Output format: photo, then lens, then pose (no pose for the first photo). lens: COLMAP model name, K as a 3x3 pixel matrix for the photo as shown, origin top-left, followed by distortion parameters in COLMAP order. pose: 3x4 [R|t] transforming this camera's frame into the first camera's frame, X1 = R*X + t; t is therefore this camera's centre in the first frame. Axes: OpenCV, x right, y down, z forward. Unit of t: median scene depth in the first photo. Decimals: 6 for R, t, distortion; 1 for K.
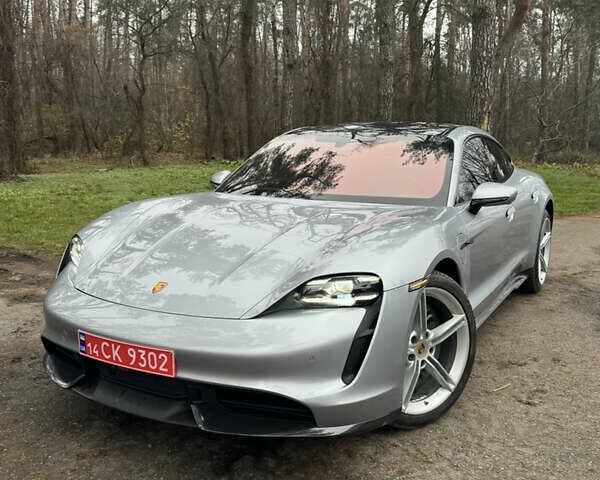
lens RADIAL K [[611.3, 0, 300.0], [0, 611.3, 240.0], [0, 0, 1]] dist [0.146735, -0.004742]
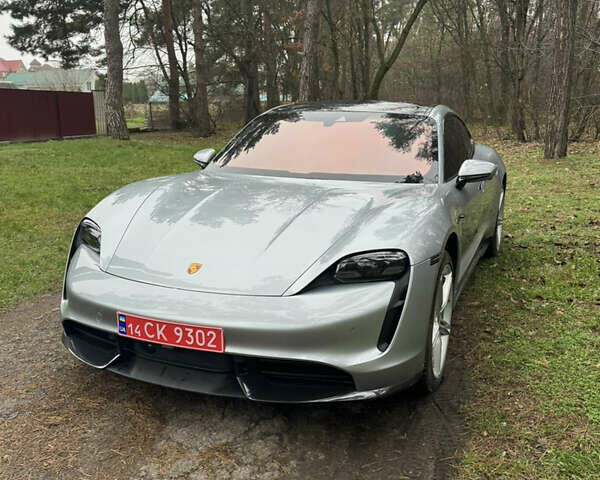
lens RADIAL K [[611.3, 0, 300.0], [0, 611.3, 240.0], [0, 0, 1]] dist [0.146735, -0.004742]
pose [[0.991623, -0.028212, 0.126046, -0.195187], [0.022227, 0.998569, 0.048635, -0.018751], [-0.127238, -0.045426, 0.990831, -0.051573]]
